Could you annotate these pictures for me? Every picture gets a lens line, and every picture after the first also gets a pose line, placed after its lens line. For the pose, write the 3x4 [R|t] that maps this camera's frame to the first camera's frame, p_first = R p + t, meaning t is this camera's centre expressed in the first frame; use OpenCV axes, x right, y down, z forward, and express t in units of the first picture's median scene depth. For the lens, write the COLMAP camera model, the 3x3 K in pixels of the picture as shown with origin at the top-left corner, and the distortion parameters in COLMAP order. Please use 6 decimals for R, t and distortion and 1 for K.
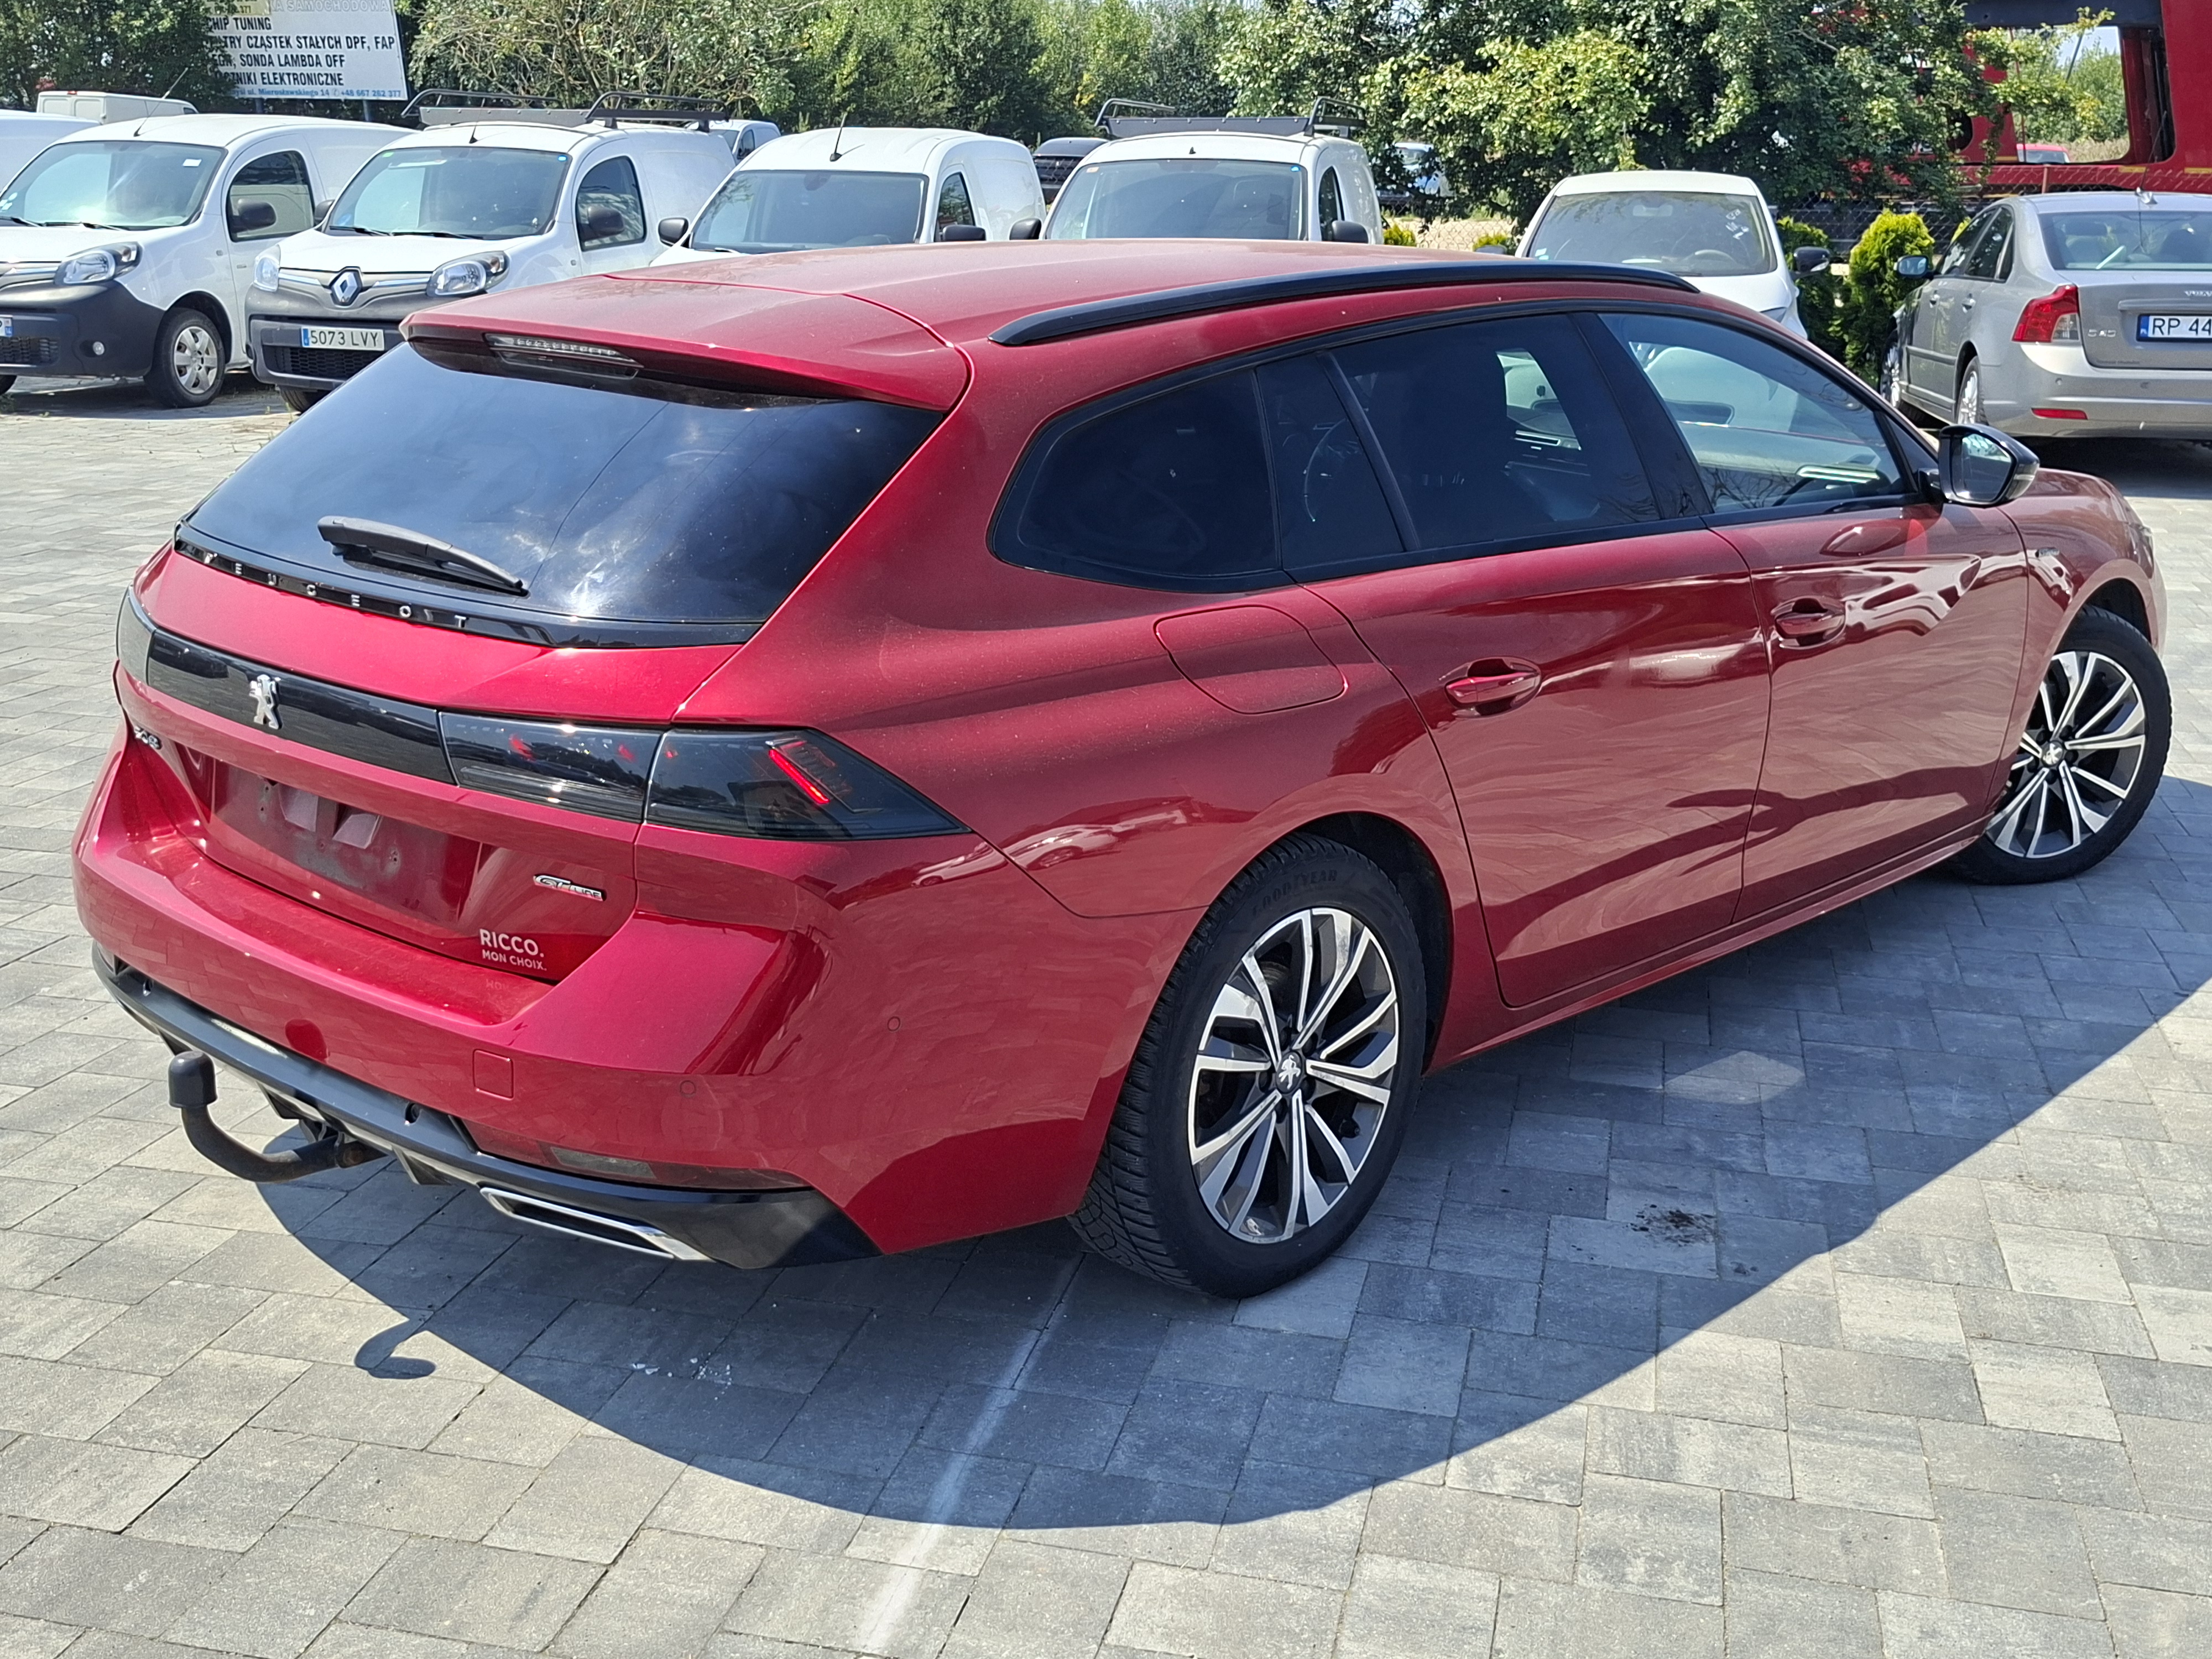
lens RADIAL K [[2336.7, 0, 1113.7], [0, 2336.7, 773.6], [0, 0, 1]] dist [0.144375, -0.238615]
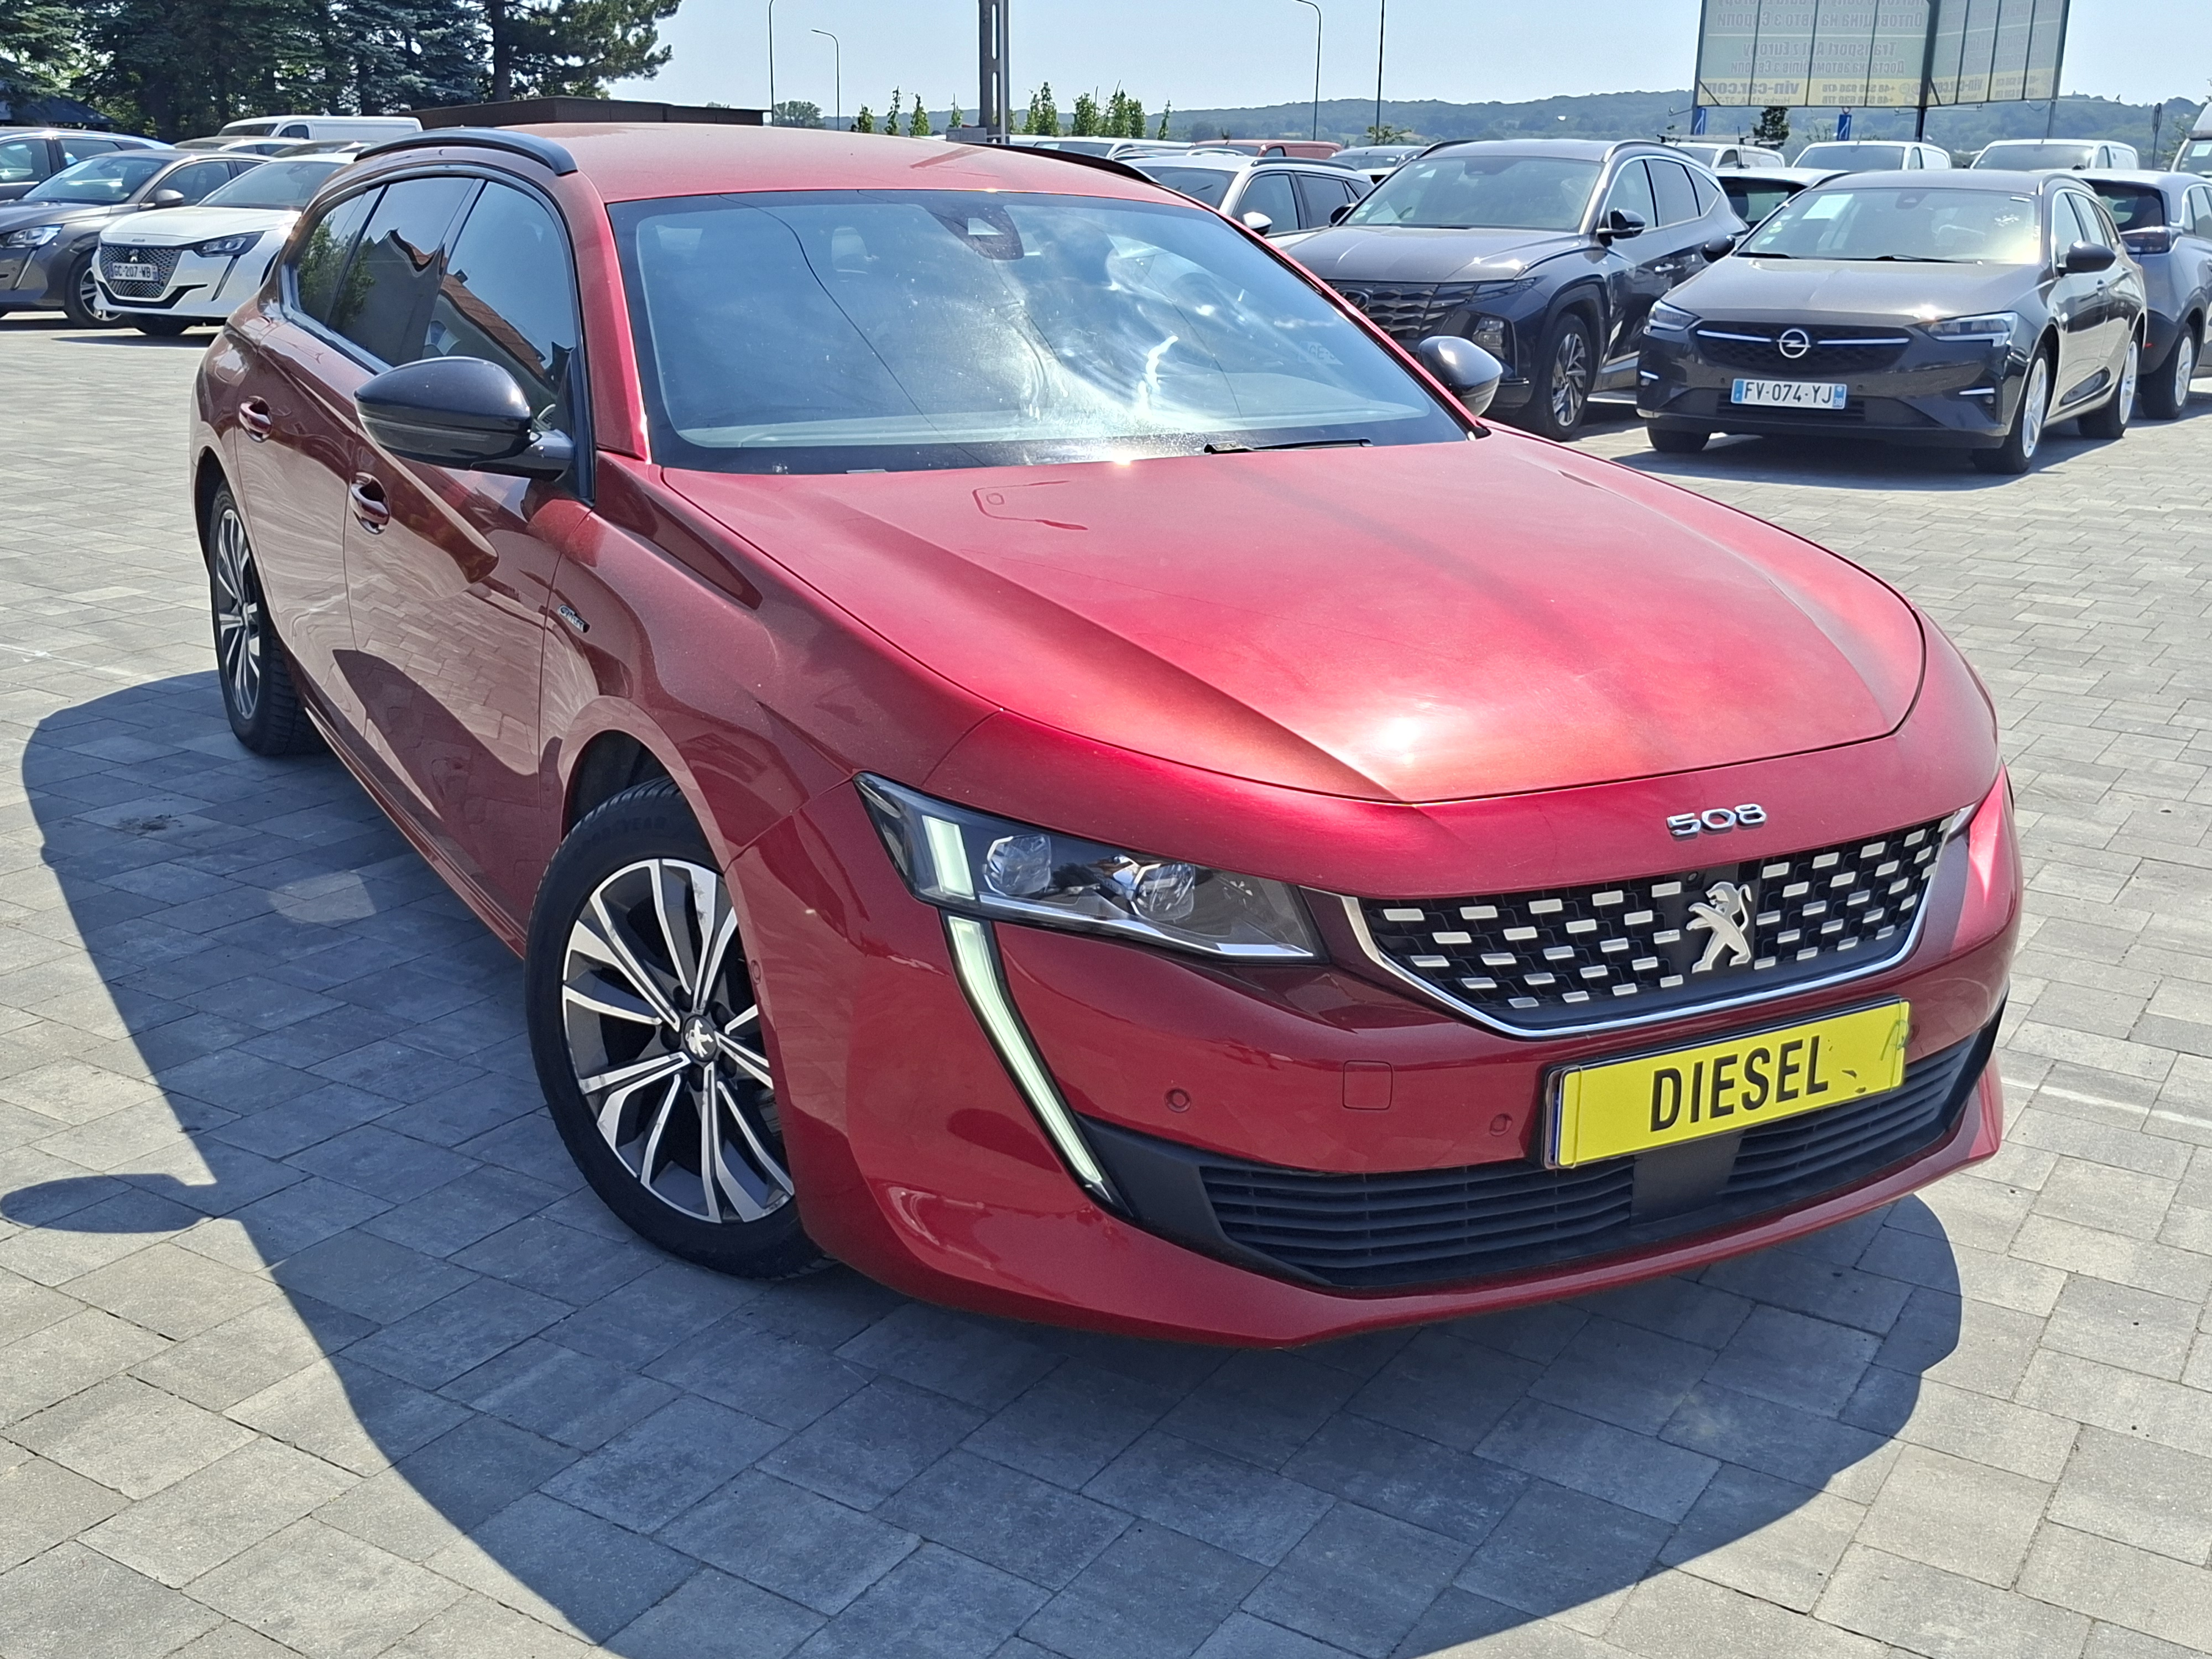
lens RADIAL K [[2280.3, 0, 1106.0], [0, 2280.3, 829.5], [0, 0, 1]] dist [0.157933, -0.276092]
pose [[-0.309307, 0.248310, -0.917972, 1.402751], [-0.268194, 0.903346, 0.334720, -0.438291], [0.912360, 0.349726, -0.212816, 1.929020]]
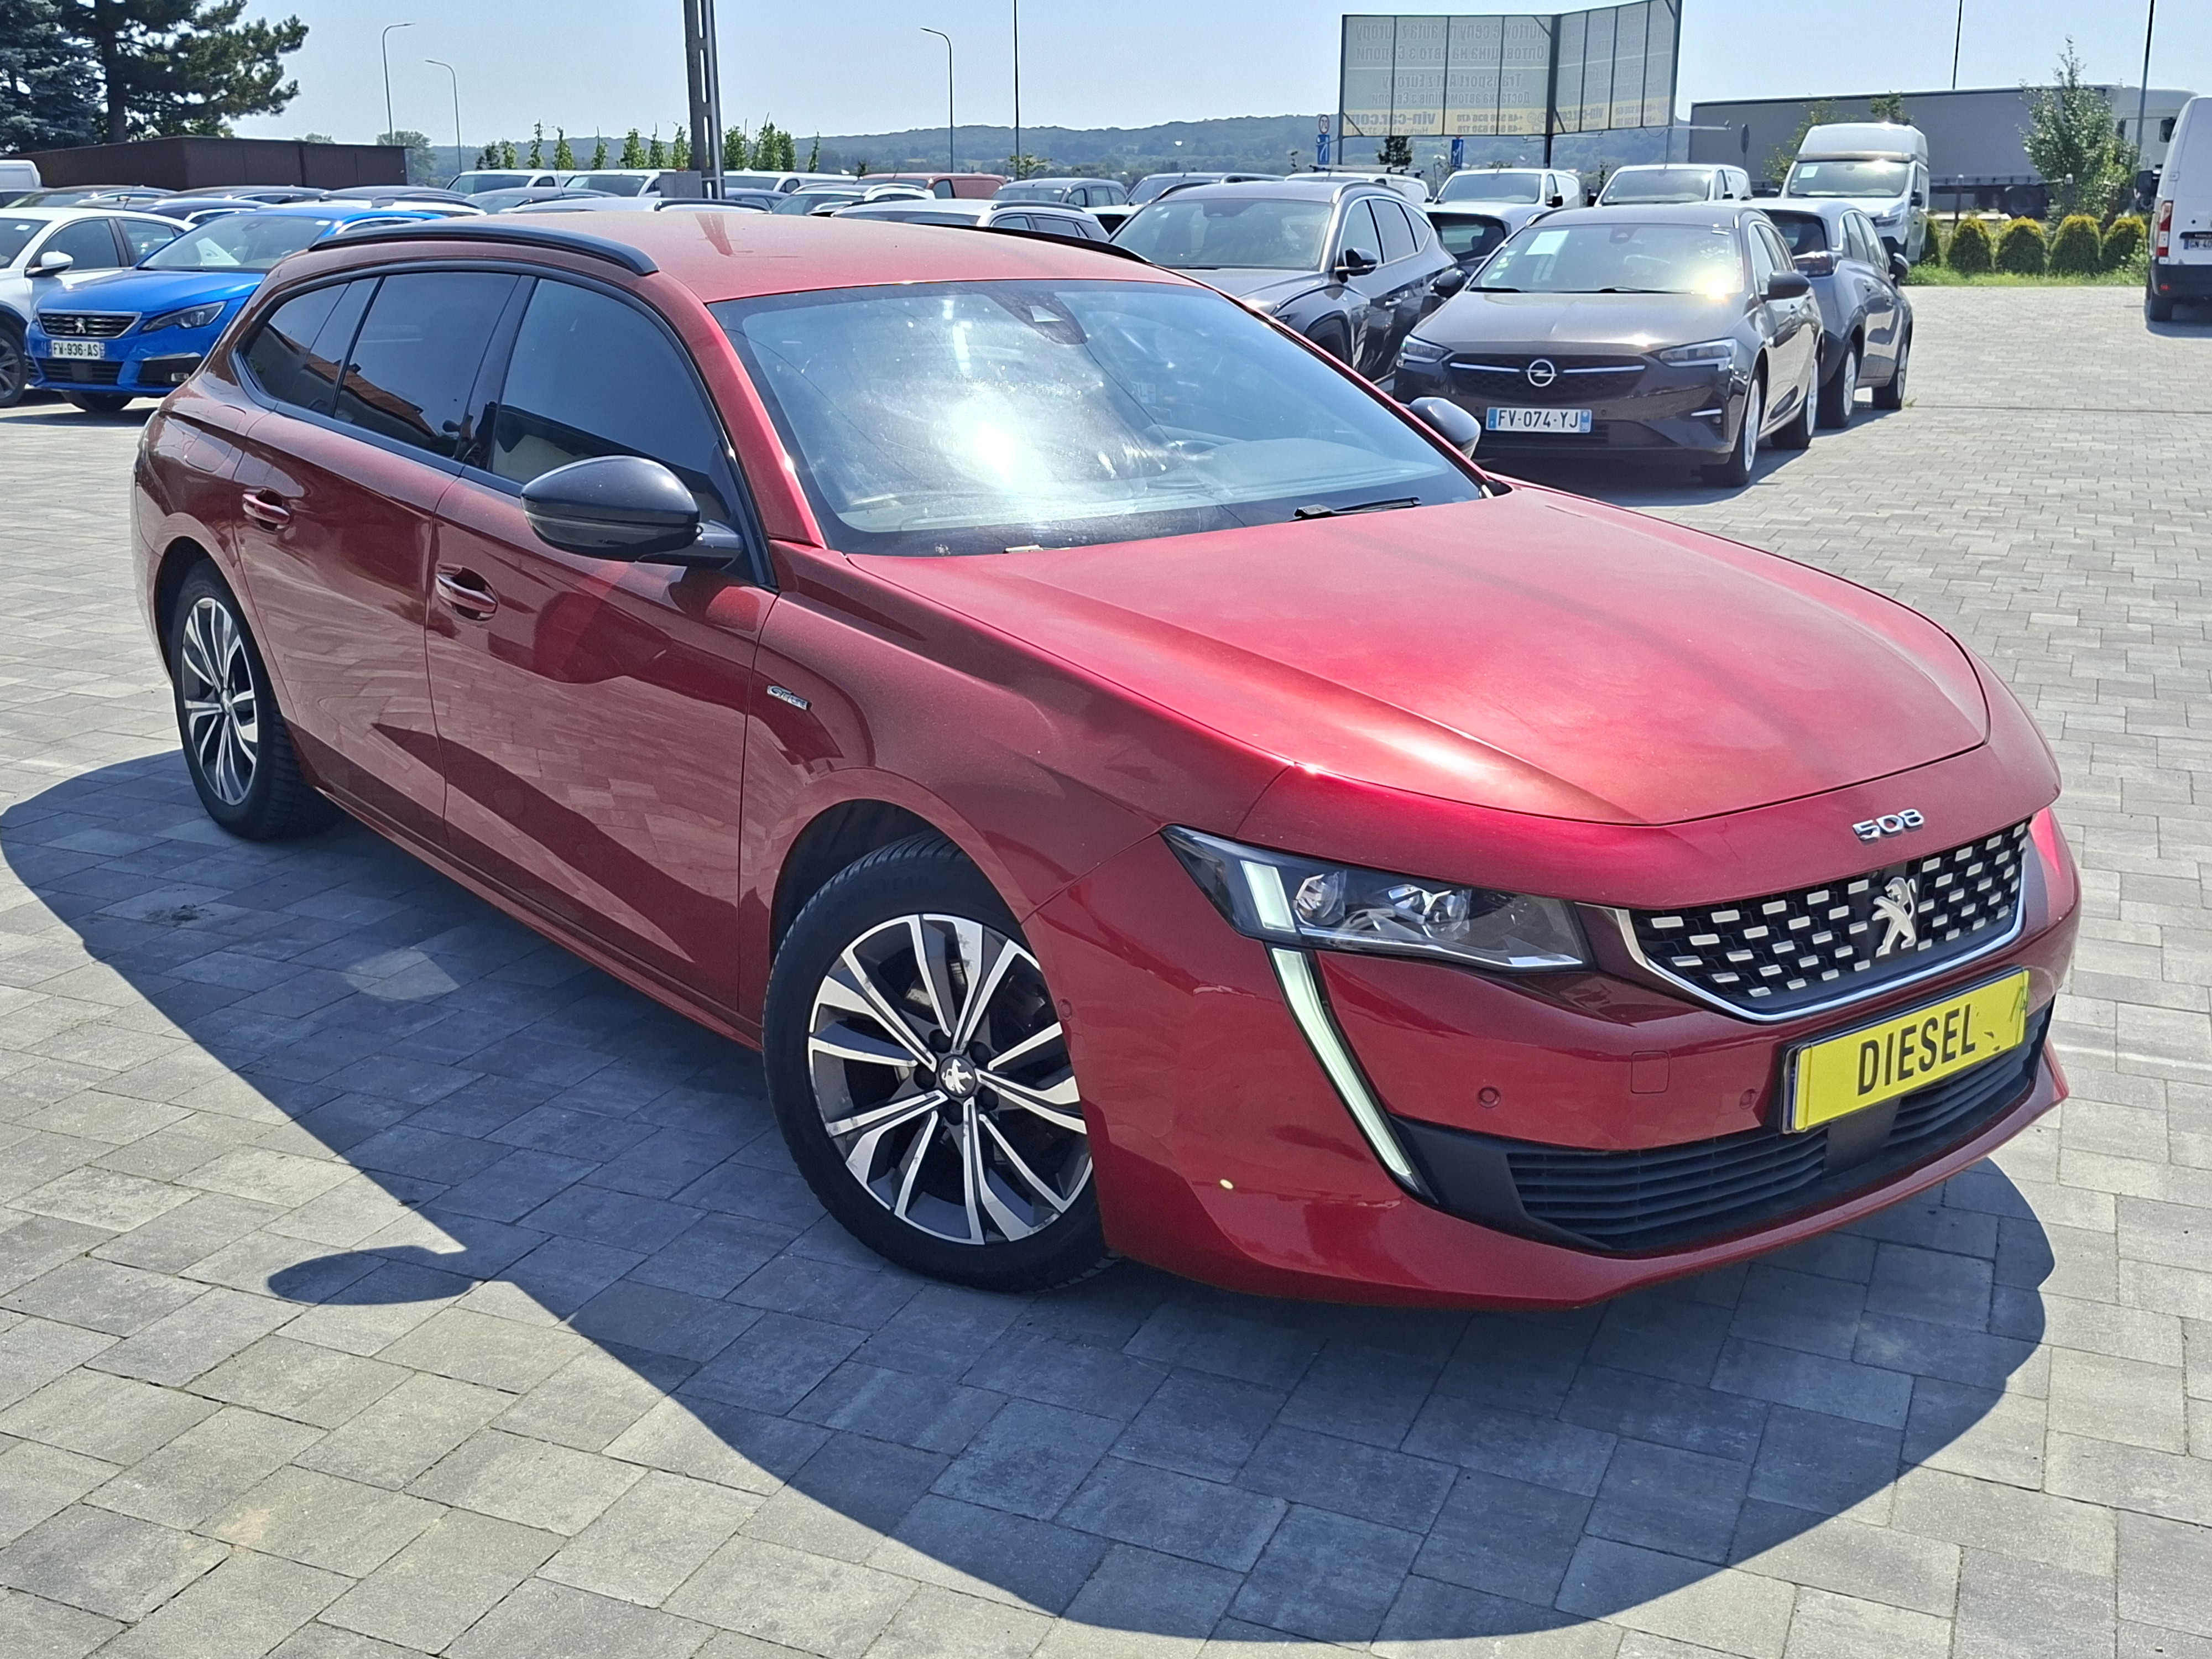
lens RADIAL K [[2280.3, 0, 1106.0], [0, 2280.3, 829.5], [0, 0, 1]] dist [0.157933, -0.276092]
pose [[-0.158738, 0.252281, -0.954545, 1.542305], [-0.260097, 0.921967, 0.286924, -0.415507], [0.952445, 0.293820, -0.080734, 1.731485]]
